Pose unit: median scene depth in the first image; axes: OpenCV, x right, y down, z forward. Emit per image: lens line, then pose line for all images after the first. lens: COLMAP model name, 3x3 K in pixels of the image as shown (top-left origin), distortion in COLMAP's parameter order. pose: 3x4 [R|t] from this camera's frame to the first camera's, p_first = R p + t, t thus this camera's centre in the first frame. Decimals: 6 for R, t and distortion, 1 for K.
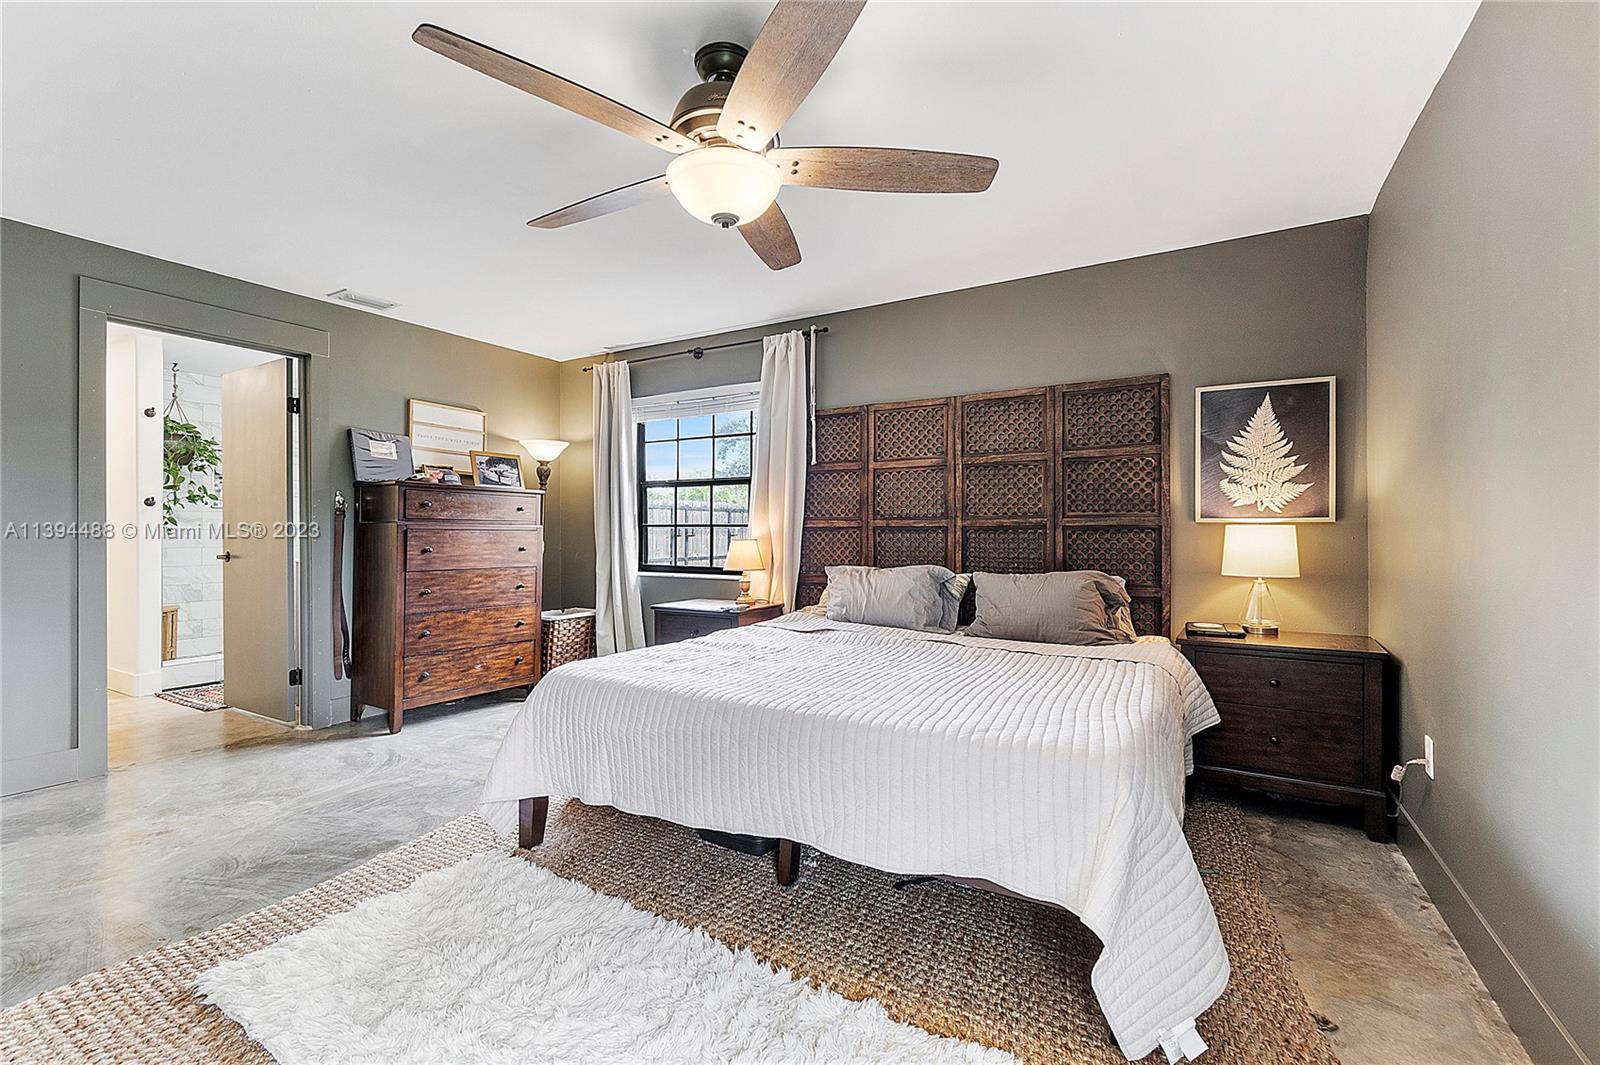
lens RADIAL K [[689.5, 0, 798.8], [0, 689.5, 527.5], [0, 0, 1]] dist [-0.006379, 0.000257]
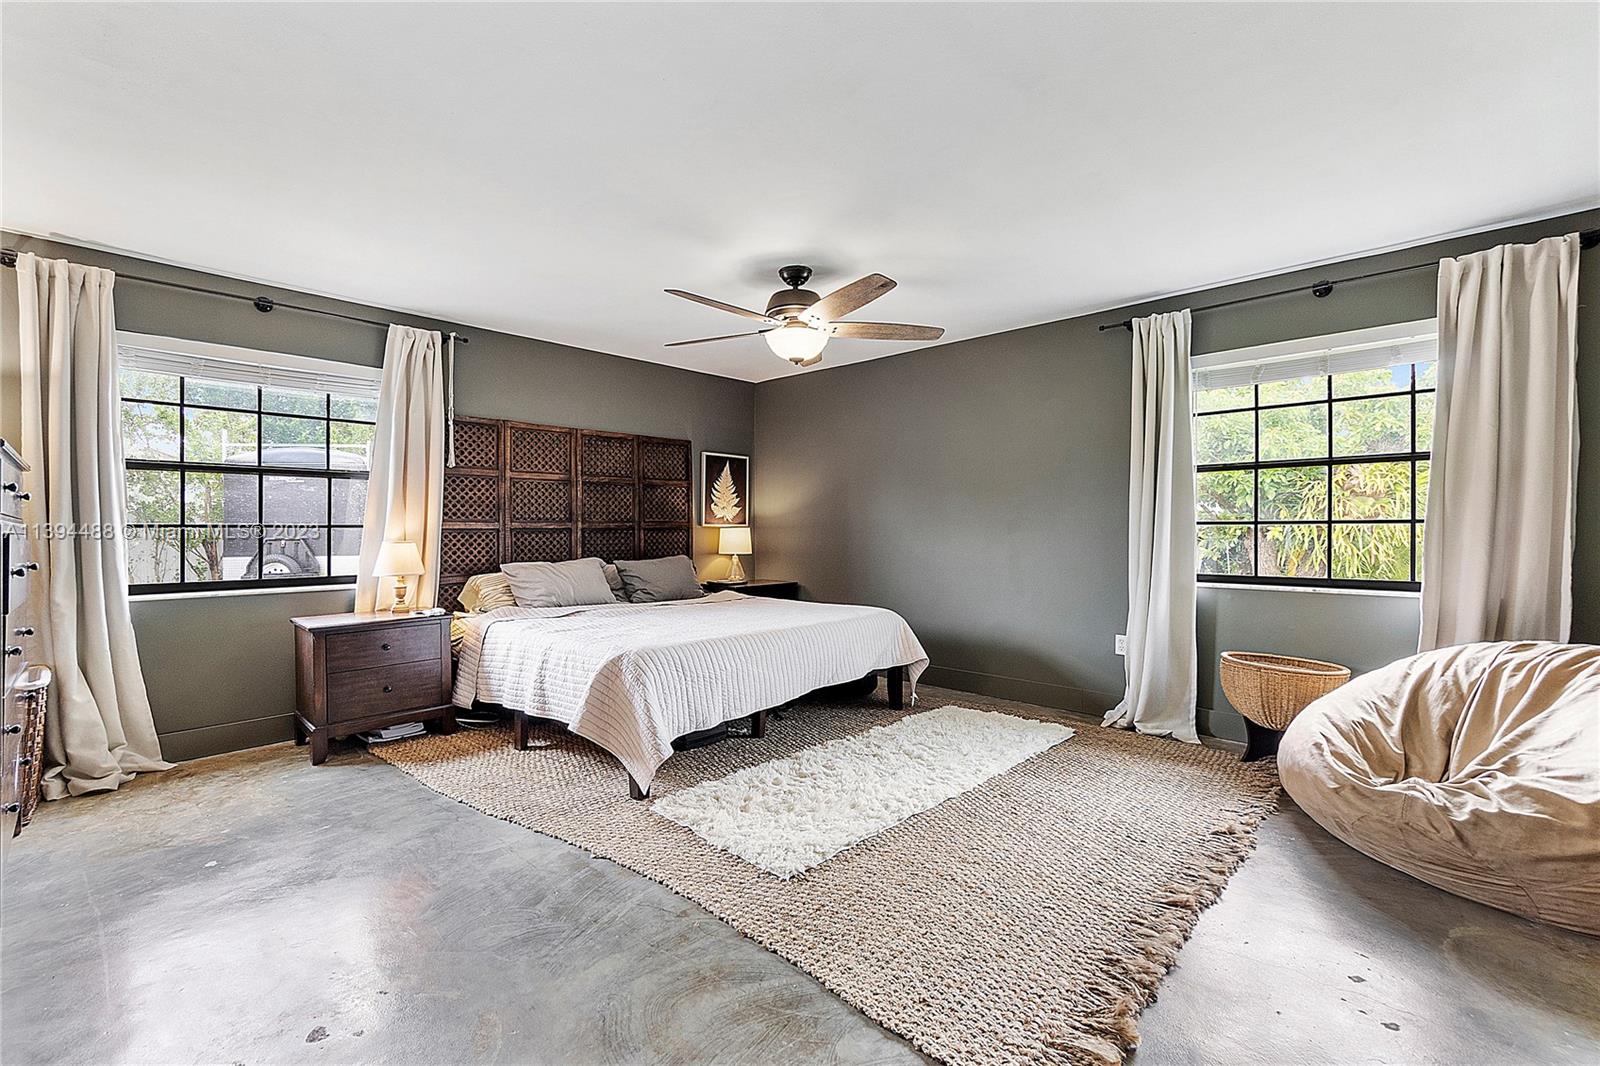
lens RADIAL K [[685.5, 0, 799.5], [0, 685.5, 528.8], [0, 0, 1]] dist [-0.008864, -0.000169]
pose [[0.219418, -0.000936, 0.975630, -0.955345], [-0.002435, 0.999996, 0.001507, -0.003517], [-0.975628, -0.002706, 0.219415, 0.304320]]
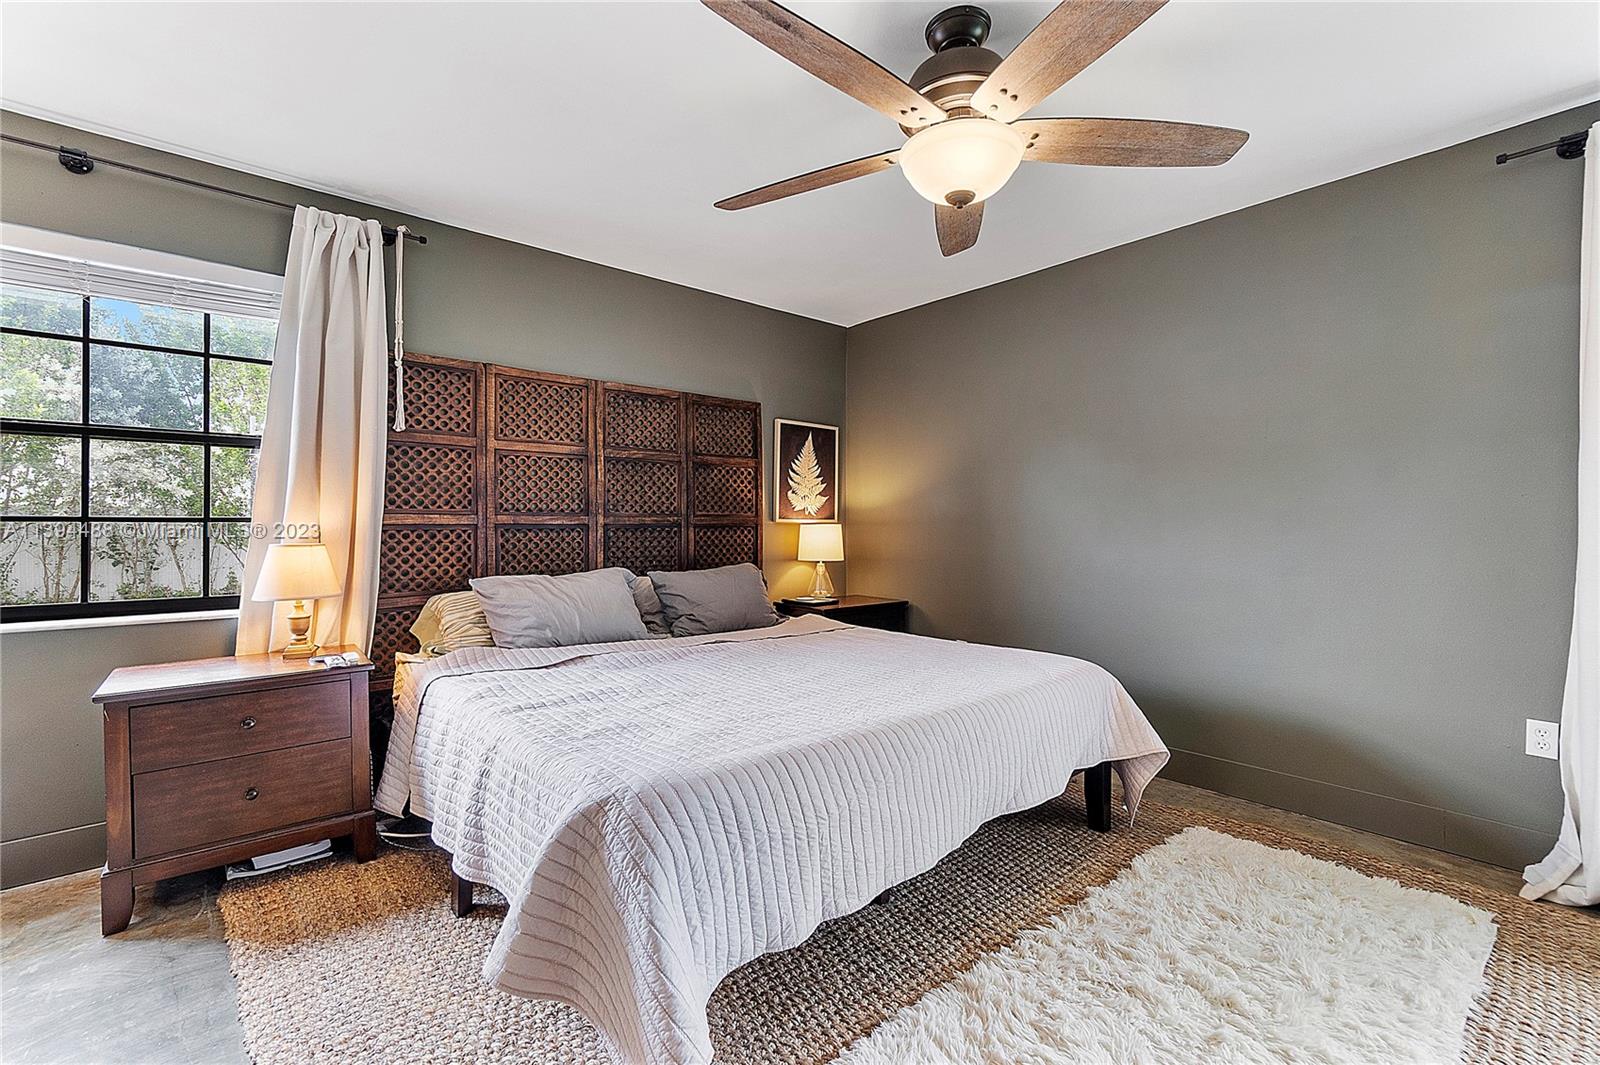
lens RADIAL K [[689.5, 0, 798.8], [0, 689.5, 527.5], [0, 0, 1]] dist [-0.006379, 0.000257]
pose [[0.318732, -0.000927, 0.947844, -0.549529], [-0.004030, 0.999989, 0.002334, -0.000528], [-0.947836, -0.004564, 0.318725, 0.462956]]
